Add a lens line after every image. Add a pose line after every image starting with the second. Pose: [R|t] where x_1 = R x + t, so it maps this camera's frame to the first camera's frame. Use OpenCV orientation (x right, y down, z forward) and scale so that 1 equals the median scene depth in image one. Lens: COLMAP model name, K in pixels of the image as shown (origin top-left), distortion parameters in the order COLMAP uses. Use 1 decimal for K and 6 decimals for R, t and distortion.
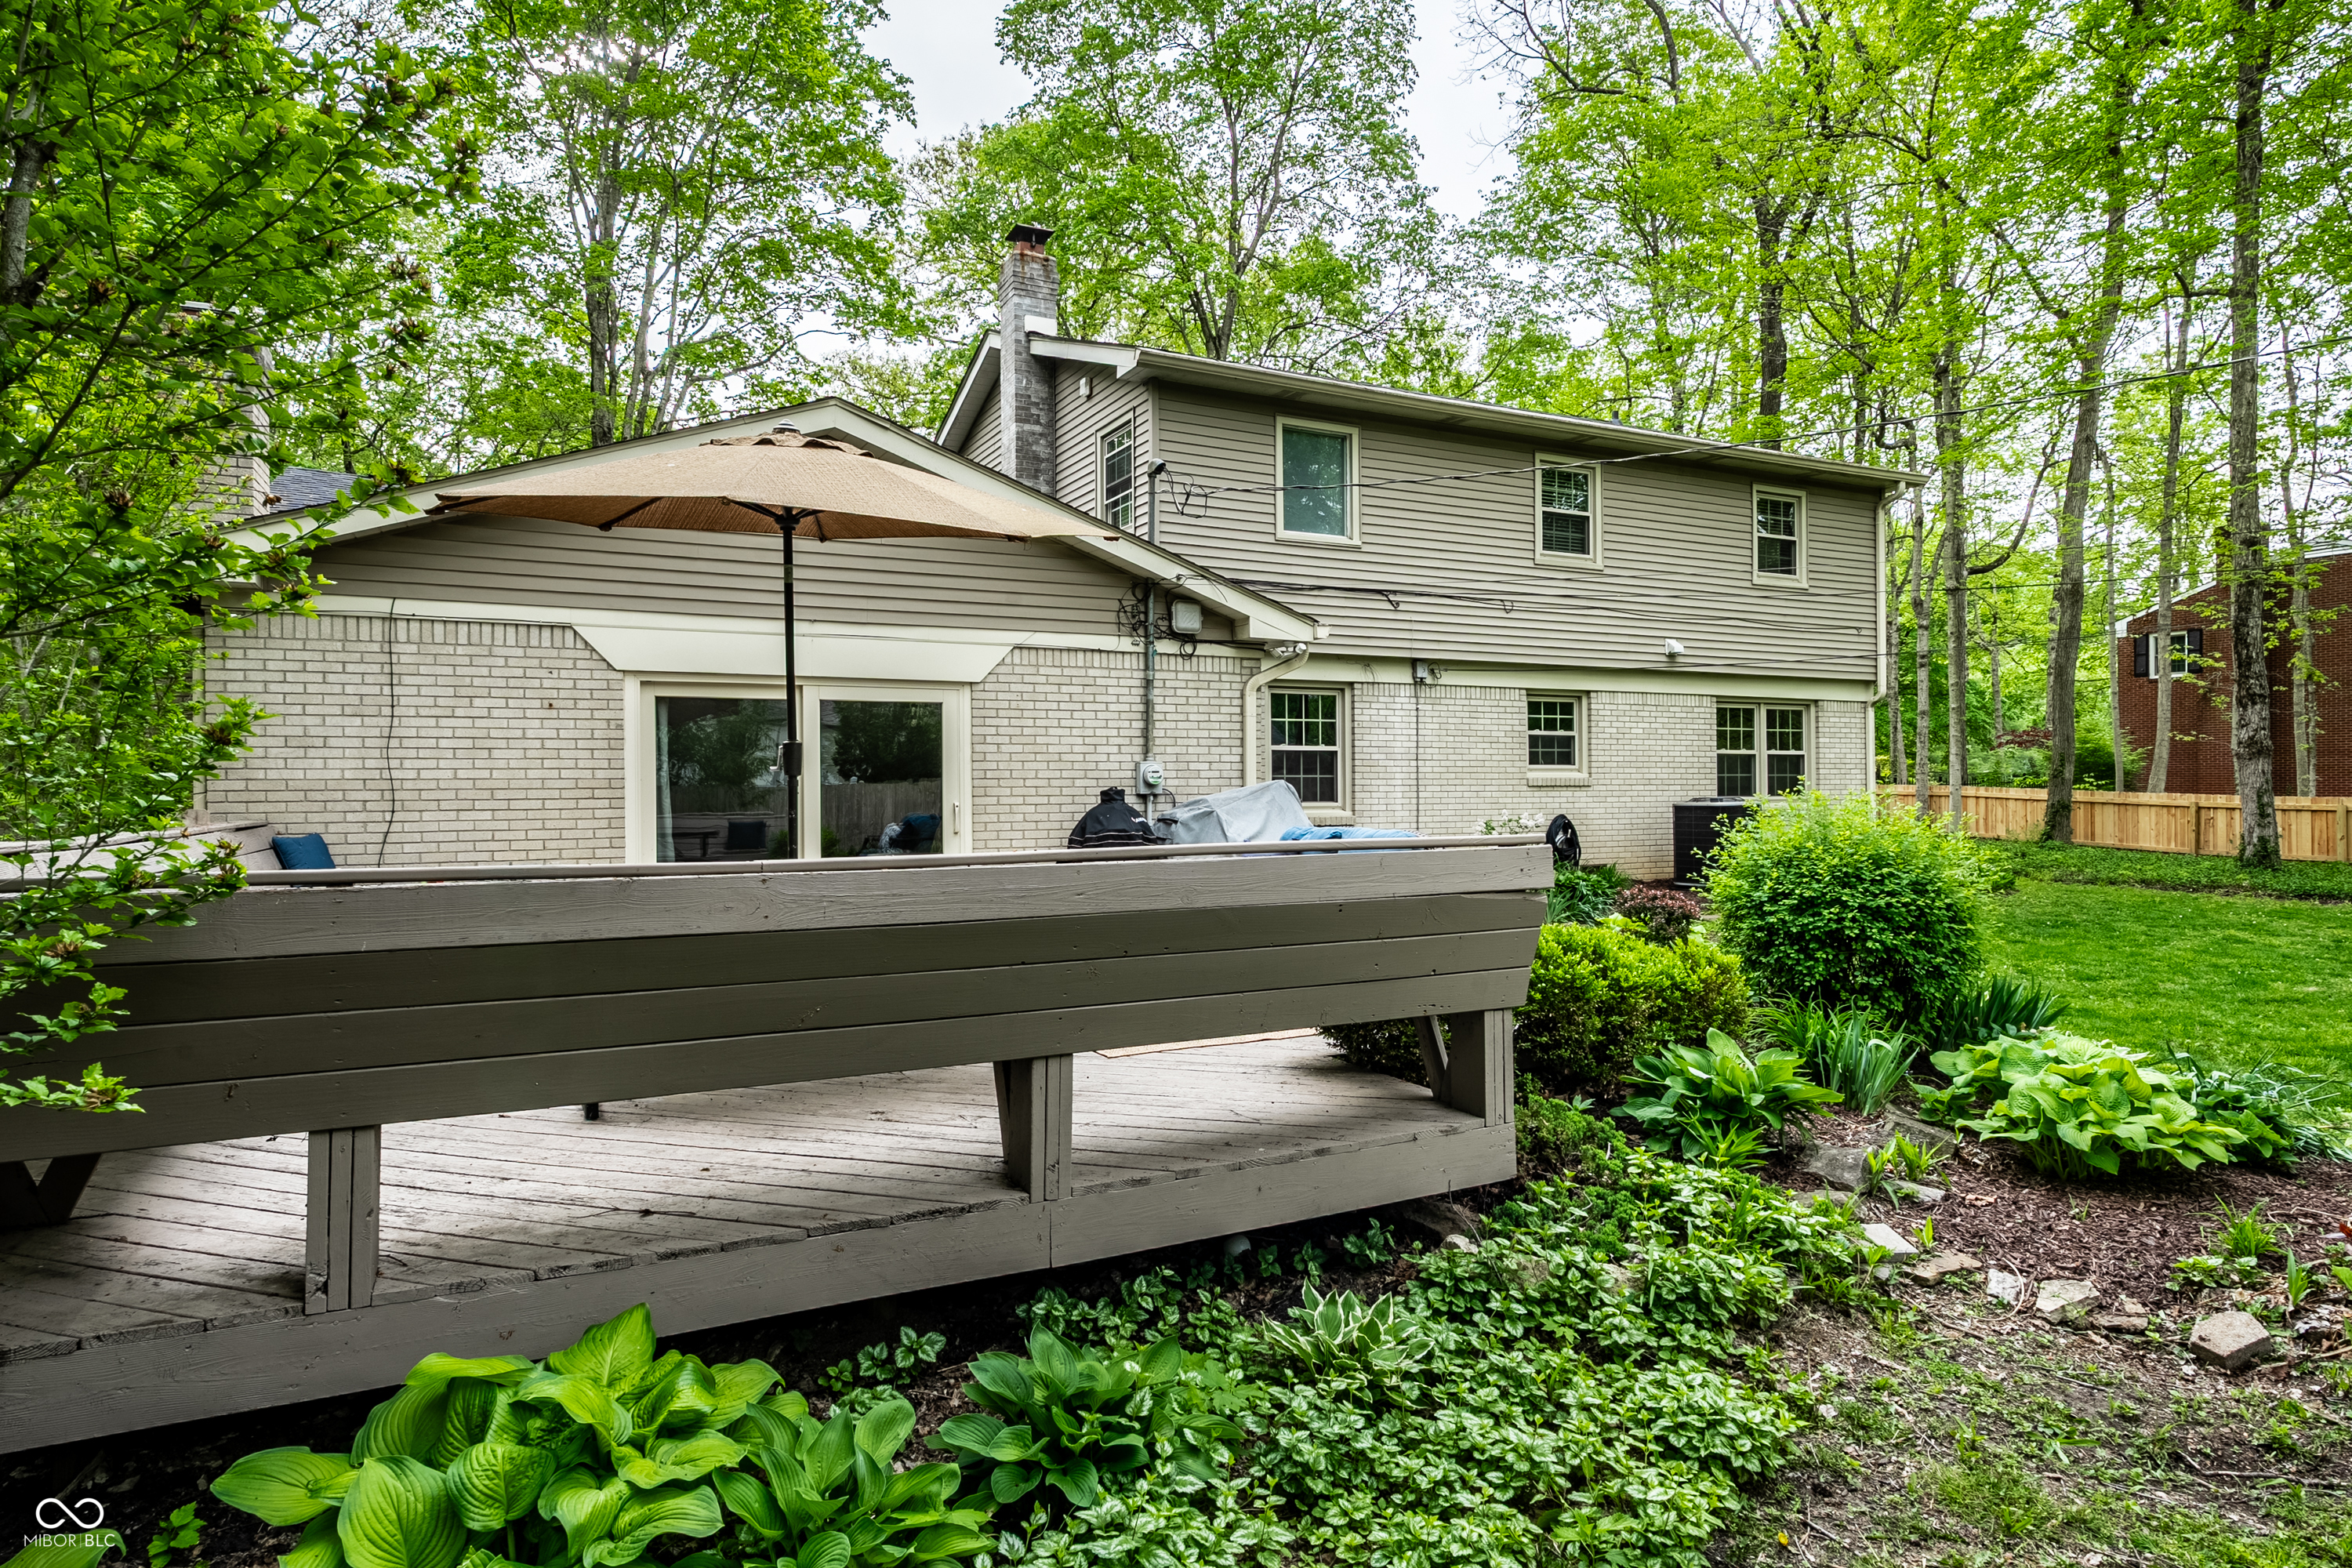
lens RADIAL K [[1318.6, 0, 1233.9], [0, 1318.6, 777.6], [0, 0, 1]] dist [-0.000994, -0.000550]
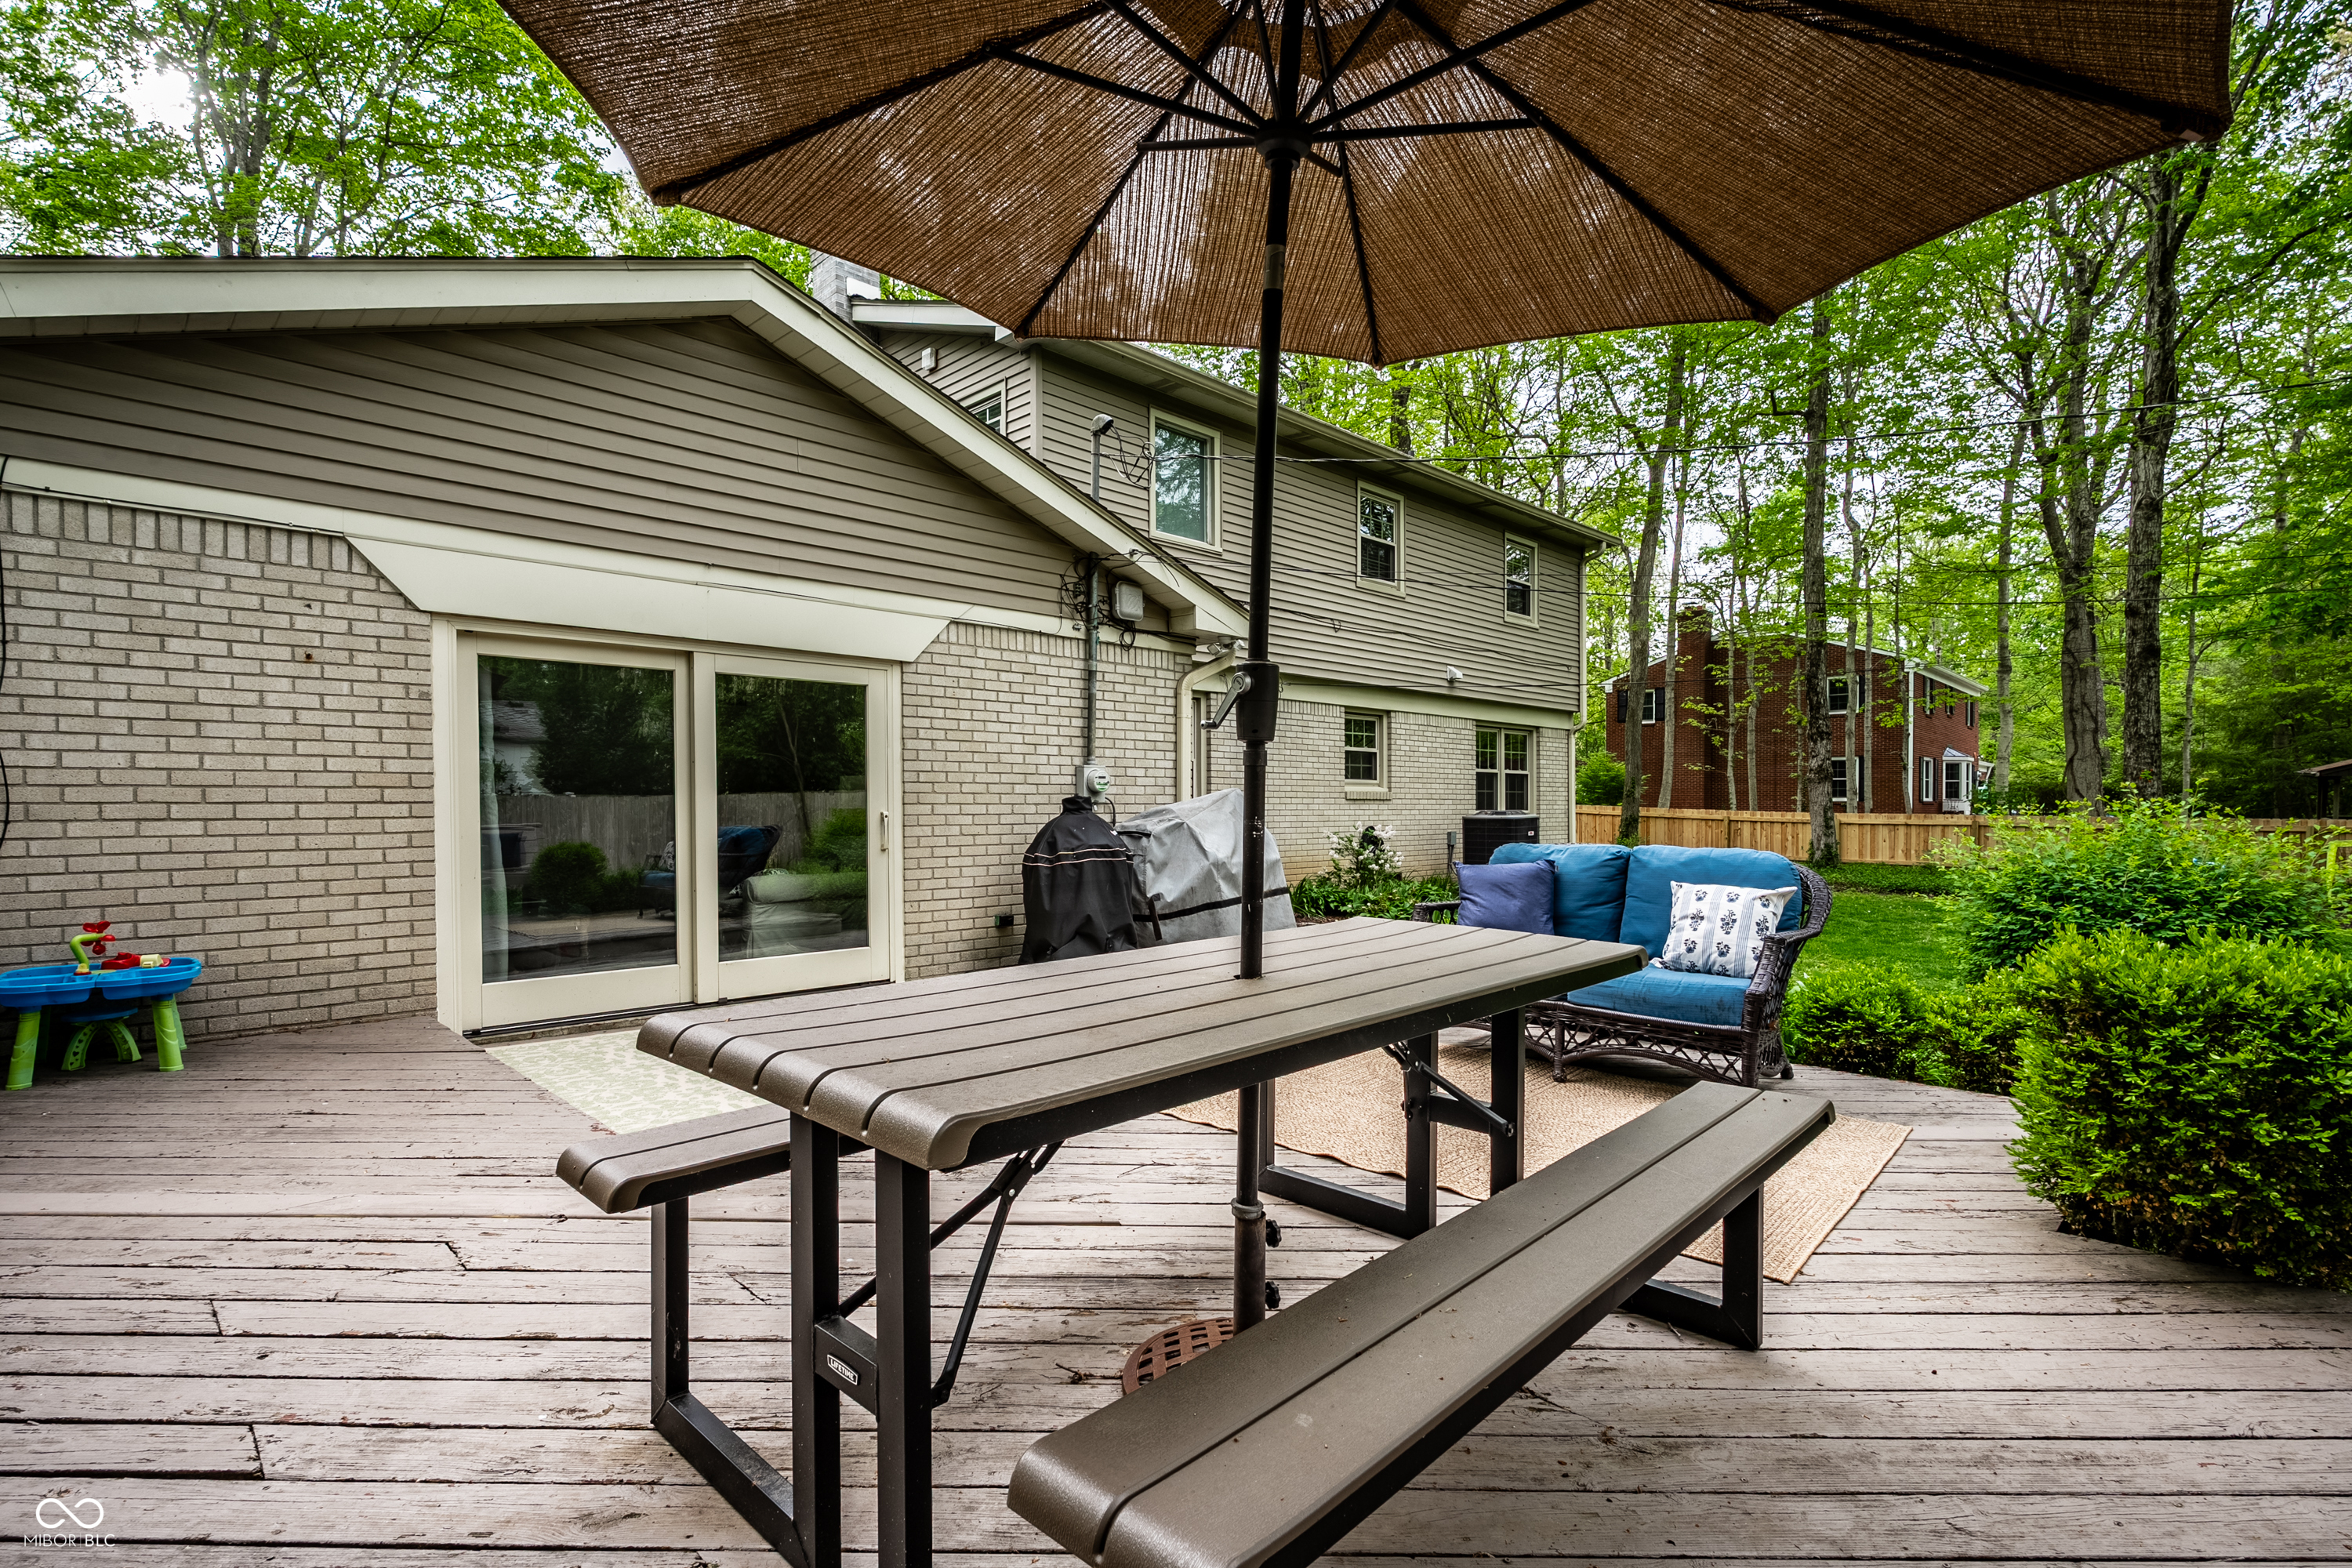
lens RADIAL K [[1073.6, 0, 1170.8], [0, 1073.6, 818.0], [0, 0, 1]] dist [-0.003325, -0.000356]
pose [[0.958567, 0.002430, 0.284856, -0.214458], [-0.008368, 0.999772, 0.019628, 0.008010], [-0.284744, -0.021198, 0.958369, 0.306883]]
